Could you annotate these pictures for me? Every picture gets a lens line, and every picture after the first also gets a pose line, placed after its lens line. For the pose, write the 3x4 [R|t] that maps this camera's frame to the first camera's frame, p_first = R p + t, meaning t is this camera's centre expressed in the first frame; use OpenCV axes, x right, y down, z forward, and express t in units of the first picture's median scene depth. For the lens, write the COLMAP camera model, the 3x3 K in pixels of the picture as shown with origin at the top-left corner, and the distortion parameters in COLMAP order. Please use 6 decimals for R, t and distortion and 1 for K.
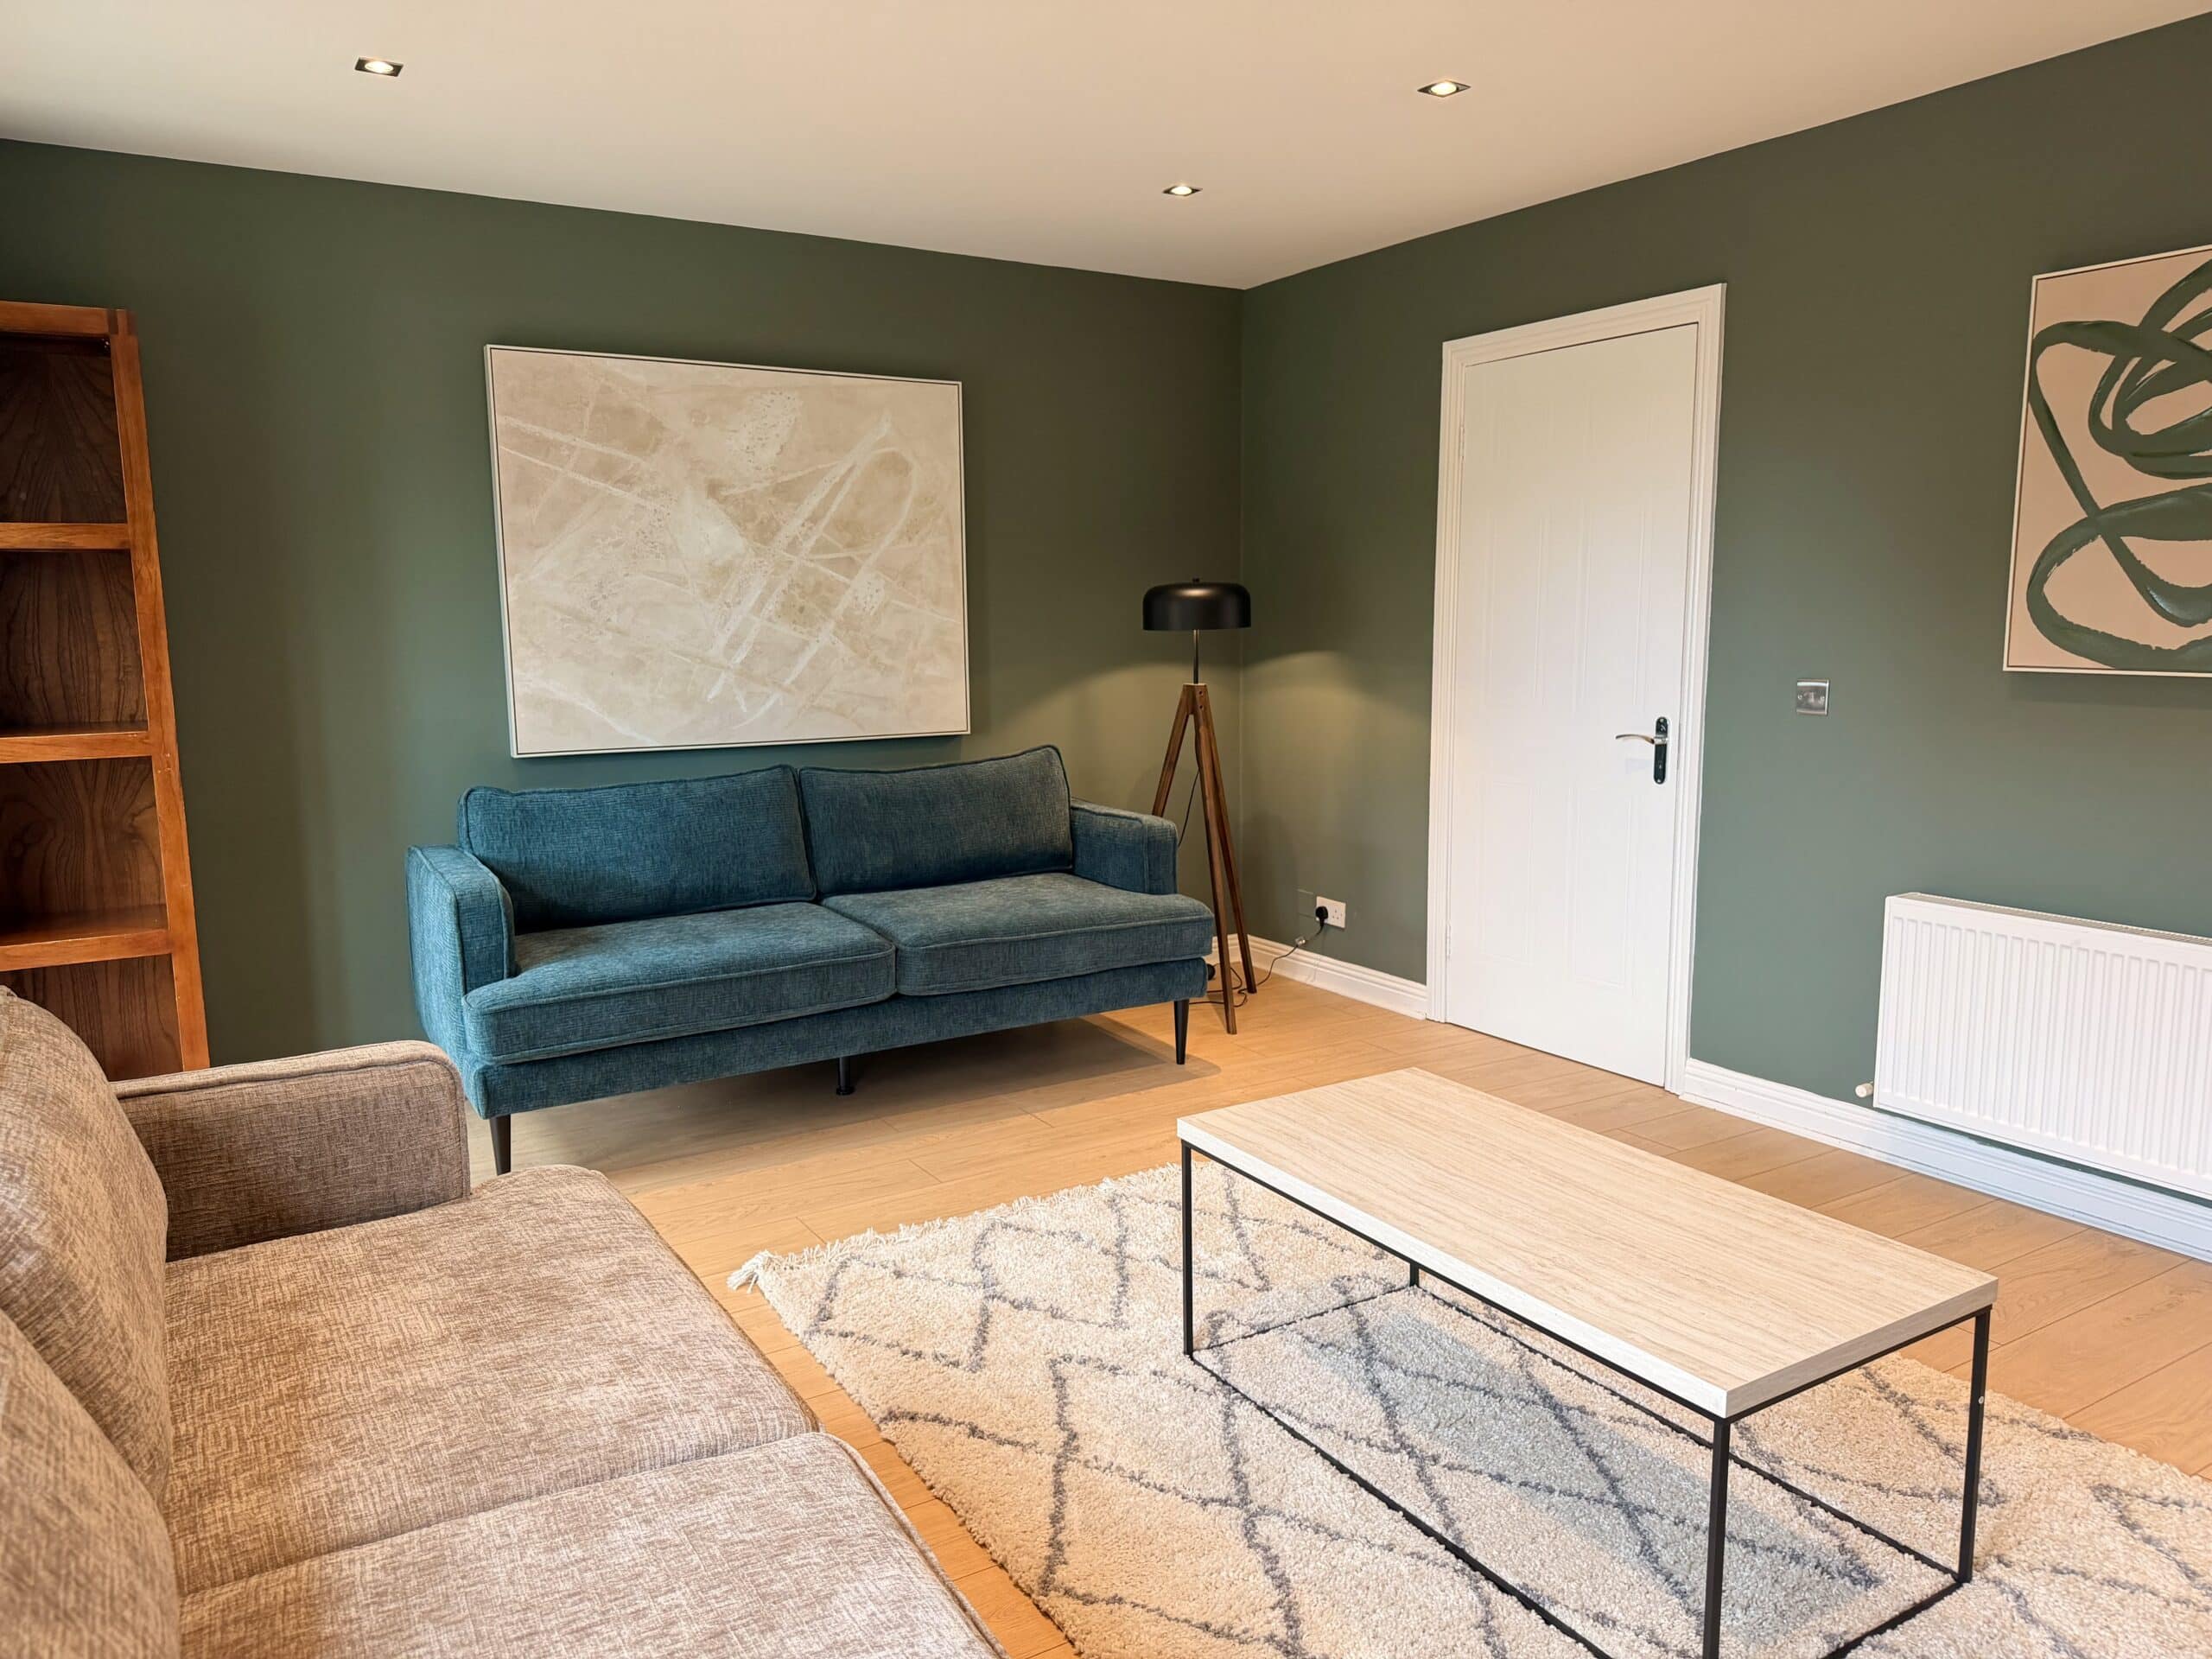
lens RADIAL K [[1523.3, 0, 1106.0], [0, 1523.3, 829.5], [0, 0, 1]] dist [0.000013, -0.004710]
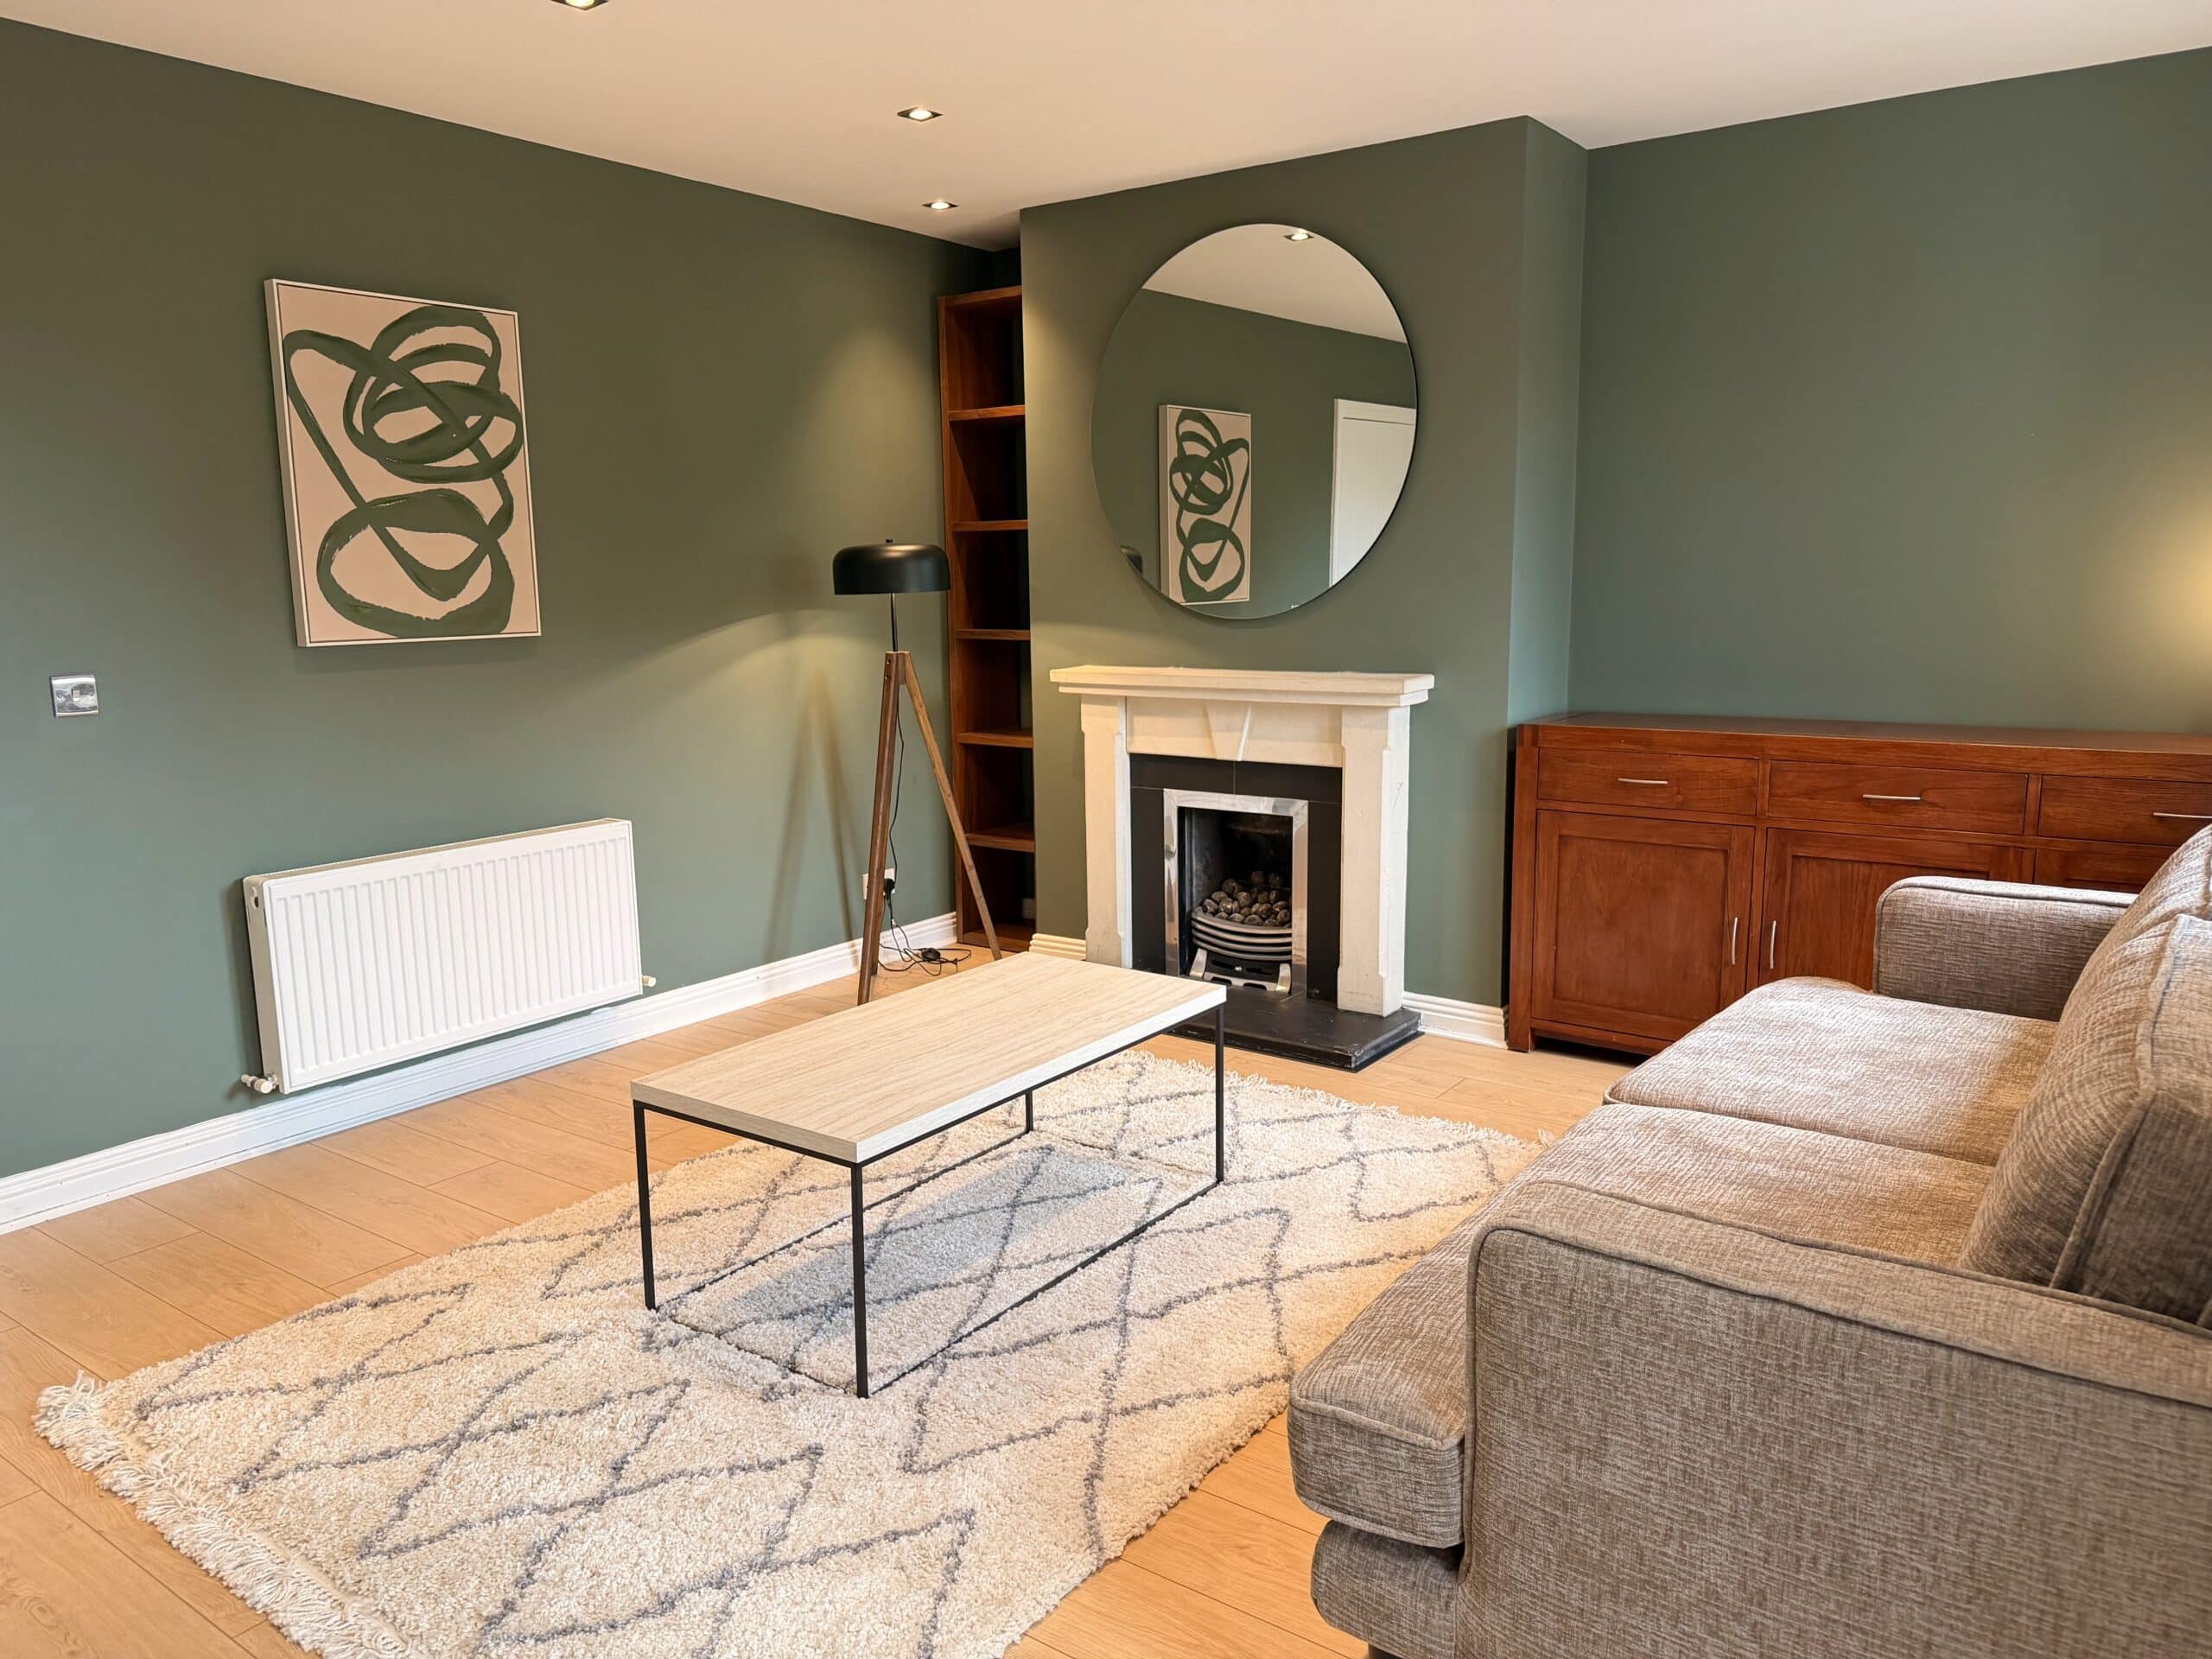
lens RADIAL K [[1523.3, 0, 1106.0], [0, 1523.3, 829.5], [0, 0, 1]] dist [0.000013, -0.004710]
pose [[-0.377714, -0.141179, 0.915096, -0.673960], [0.153246, 0.965146, 0.212155, -0.130811], [-0.913152, 0.220369, -0.342914, 0.950523]]
